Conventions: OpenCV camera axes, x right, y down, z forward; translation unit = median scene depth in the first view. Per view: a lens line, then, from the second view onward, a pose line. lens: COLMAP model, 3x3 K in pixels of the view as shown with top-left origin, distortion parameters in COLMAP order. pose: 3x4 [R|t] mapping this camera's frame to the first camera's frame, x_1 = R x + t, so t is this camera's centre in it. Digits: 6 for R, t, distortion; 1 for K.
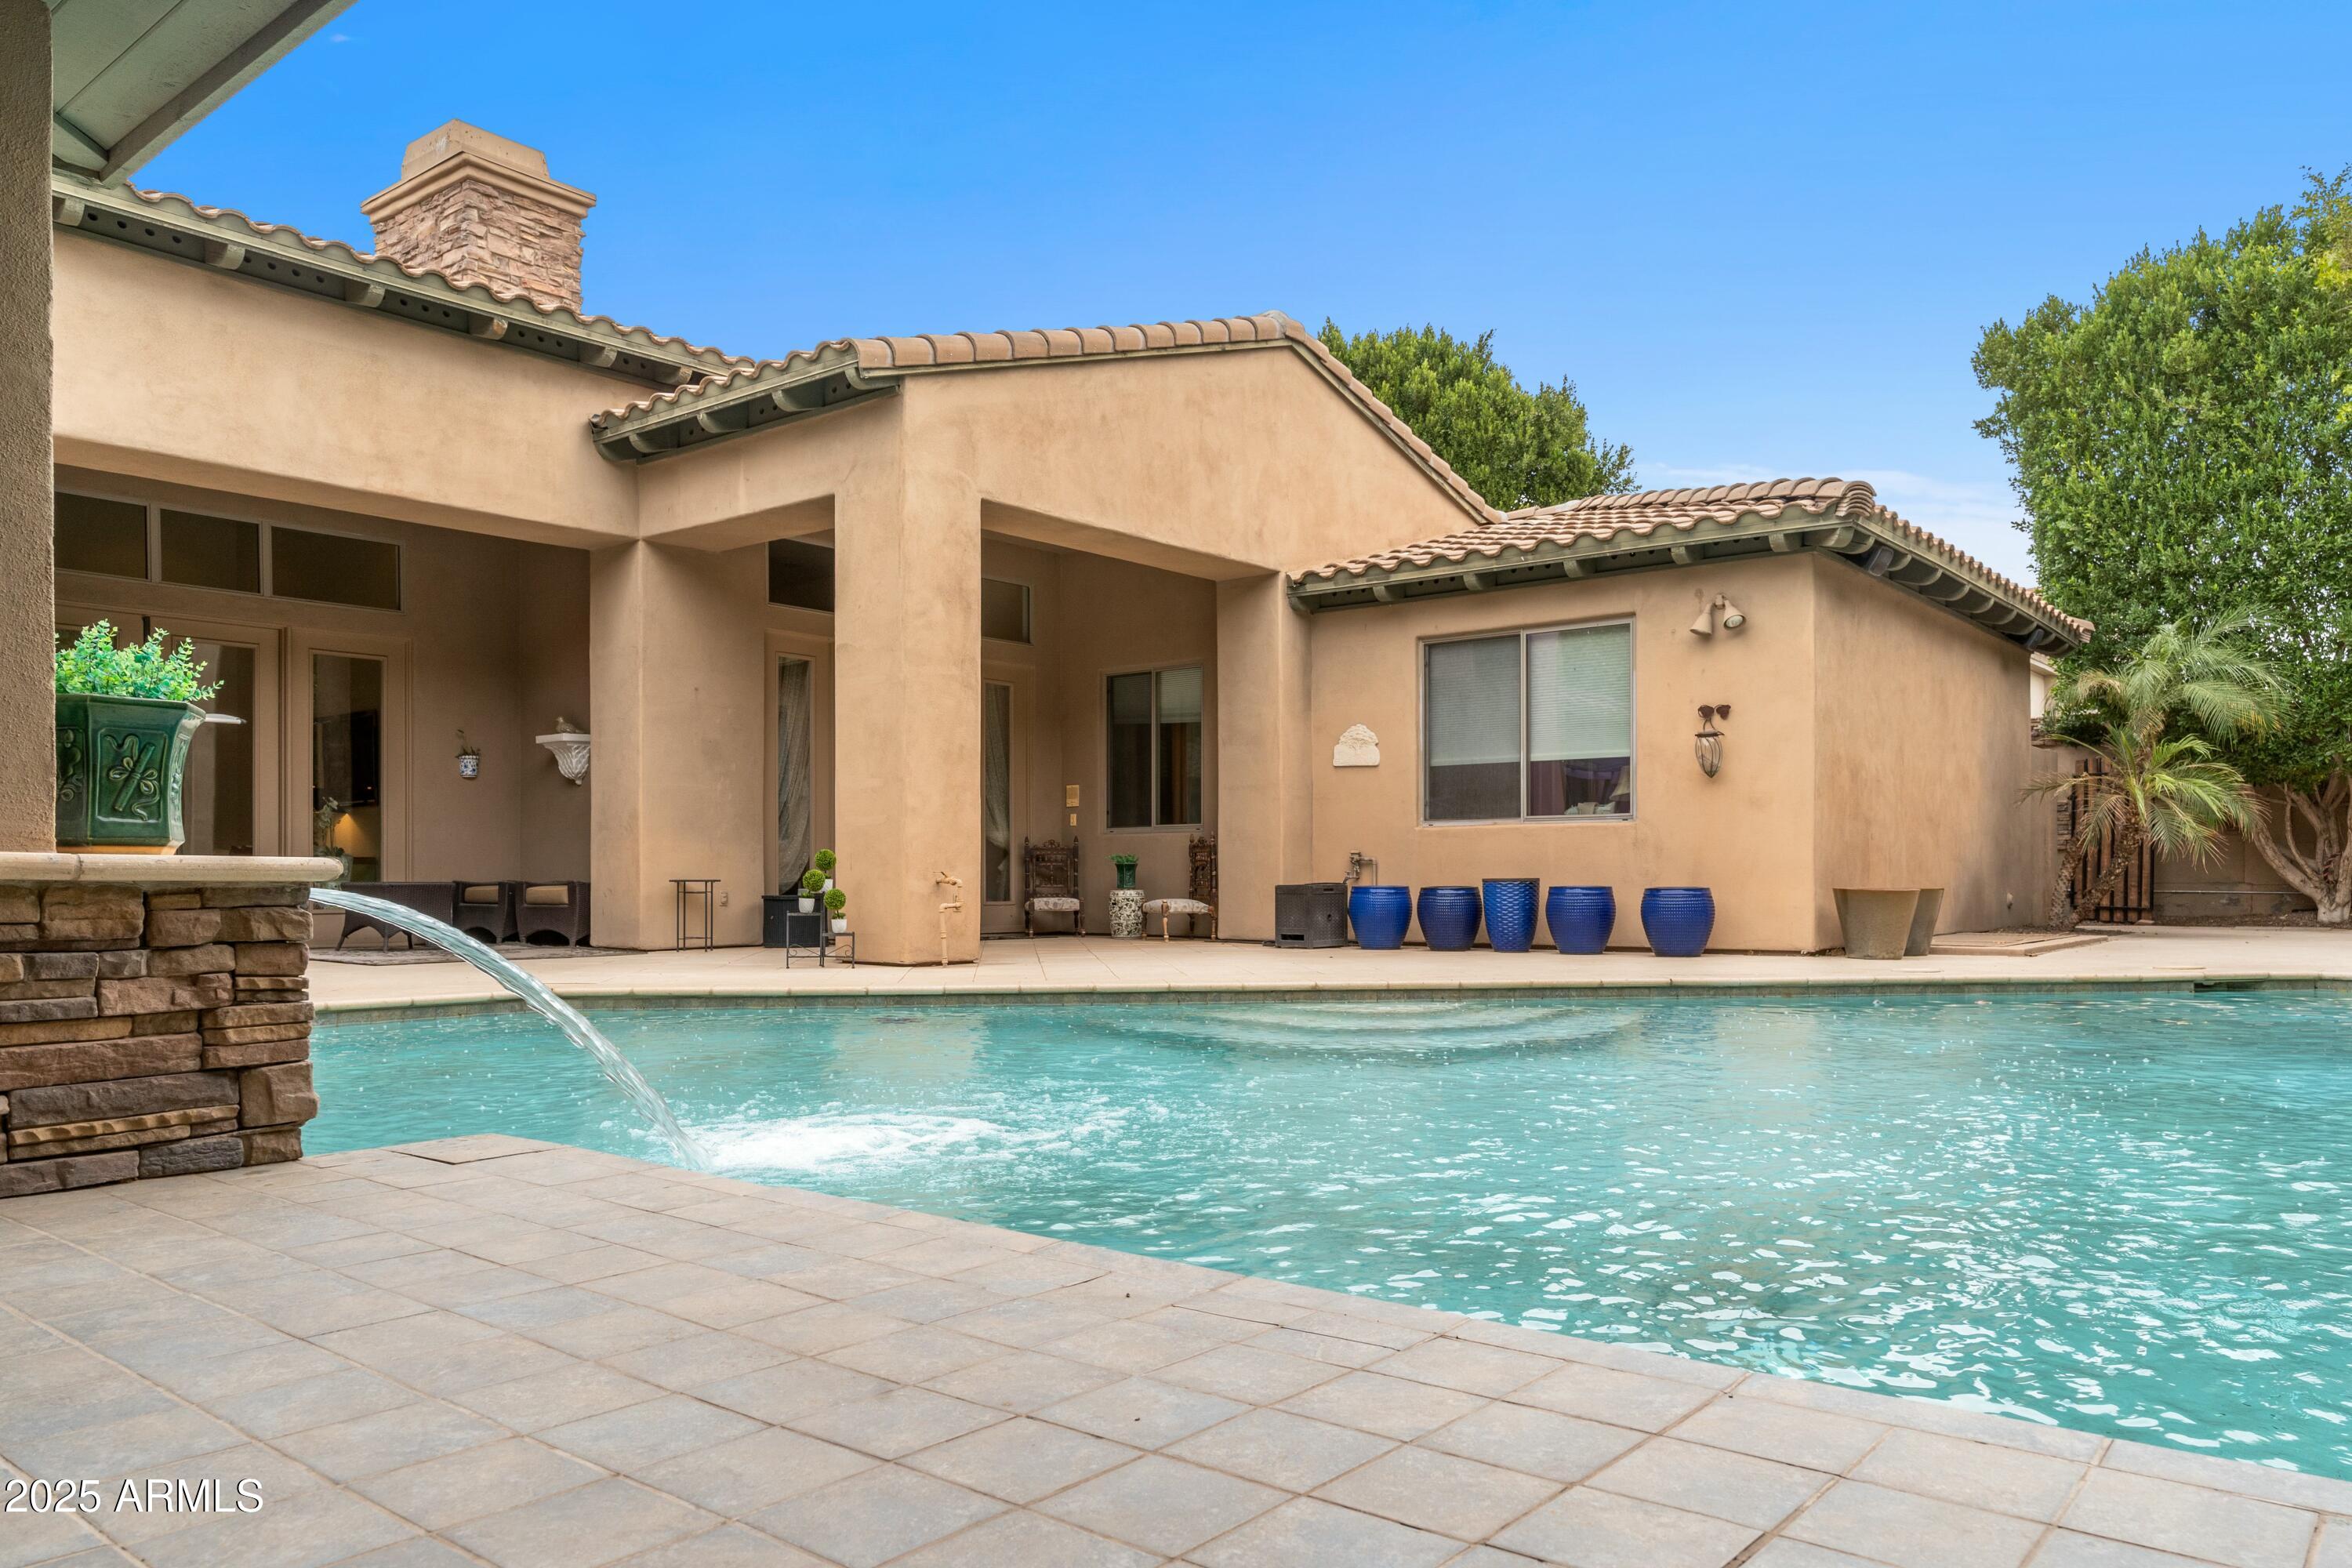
lens RADIAL K [[1635.7, 0, 1168.0], [0, 1635.7, 858.9], [0, 0, 1]] dist [-0.002604, -0.000268]
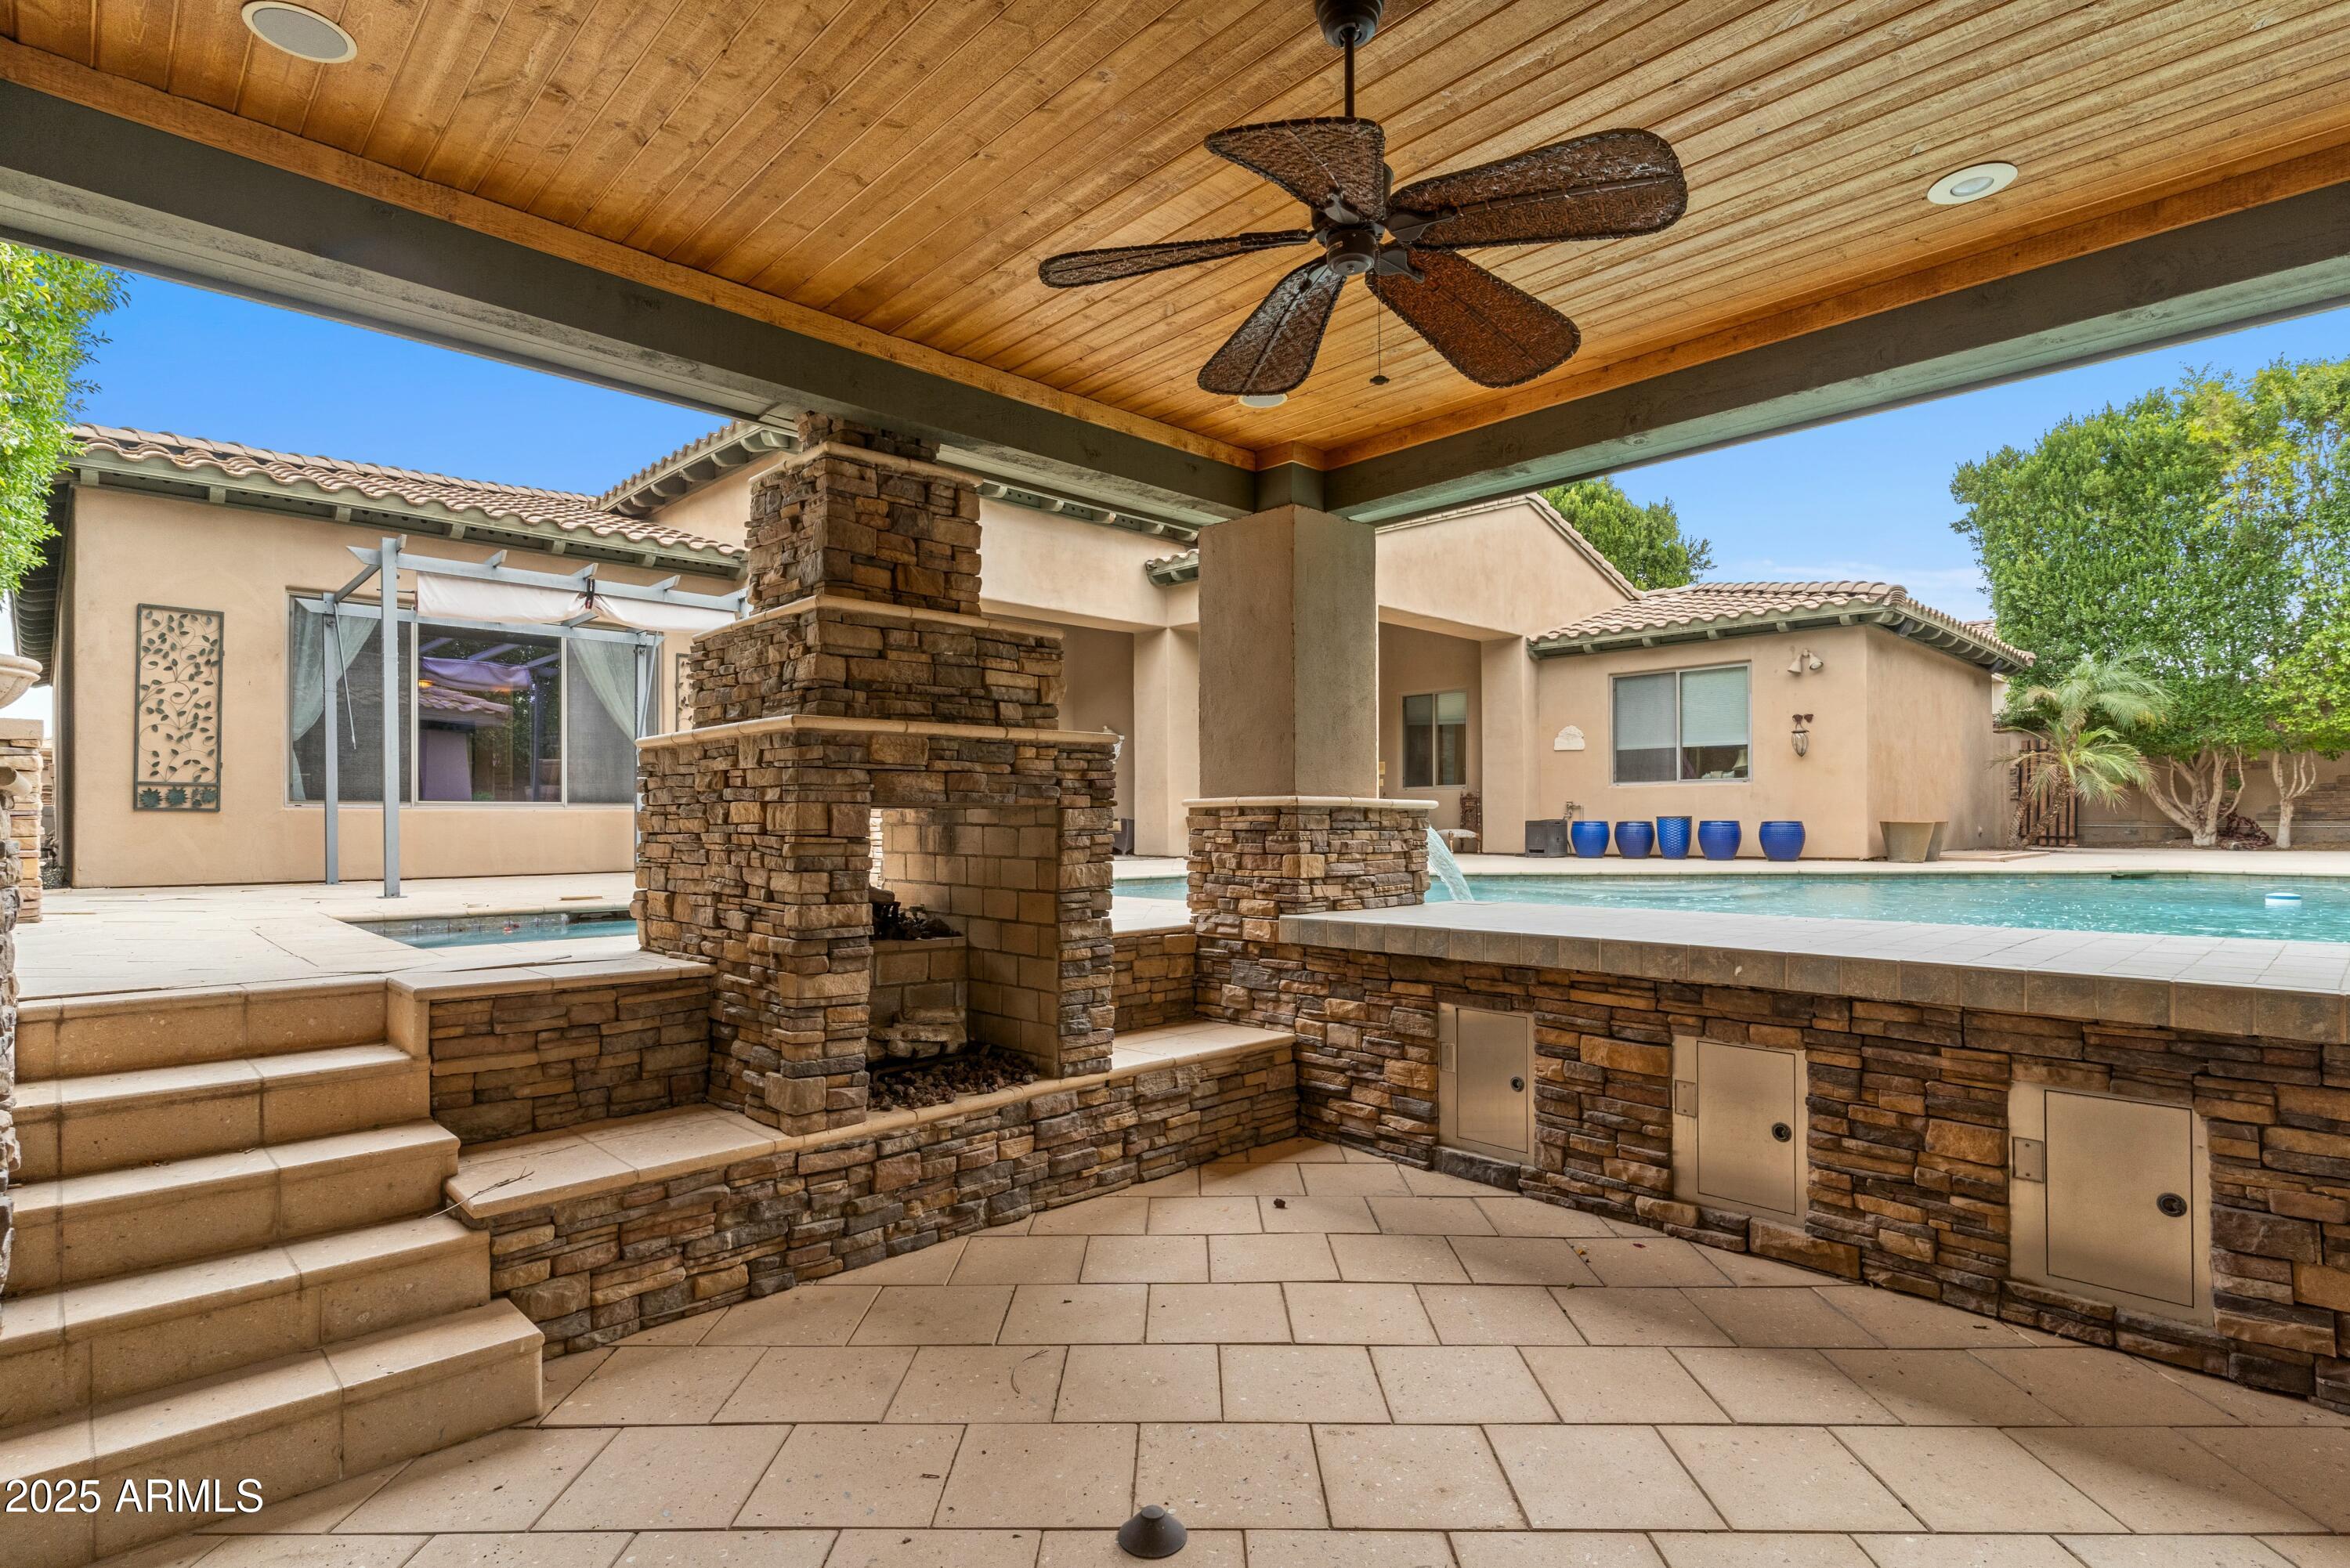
lens RADIAL K [[1157.1, 0, 1176.0], [0, 1157.1, 801.7], [0, 0, 1]] dist [-0.002472, -0.000817]
pose [[0.993617, -0.002240, -0.112788, -0.142838], [0.001583, 0.999981, -0.005916, 0.002508], [0.112799, 0.005699, 0.993601, -0.214848]]
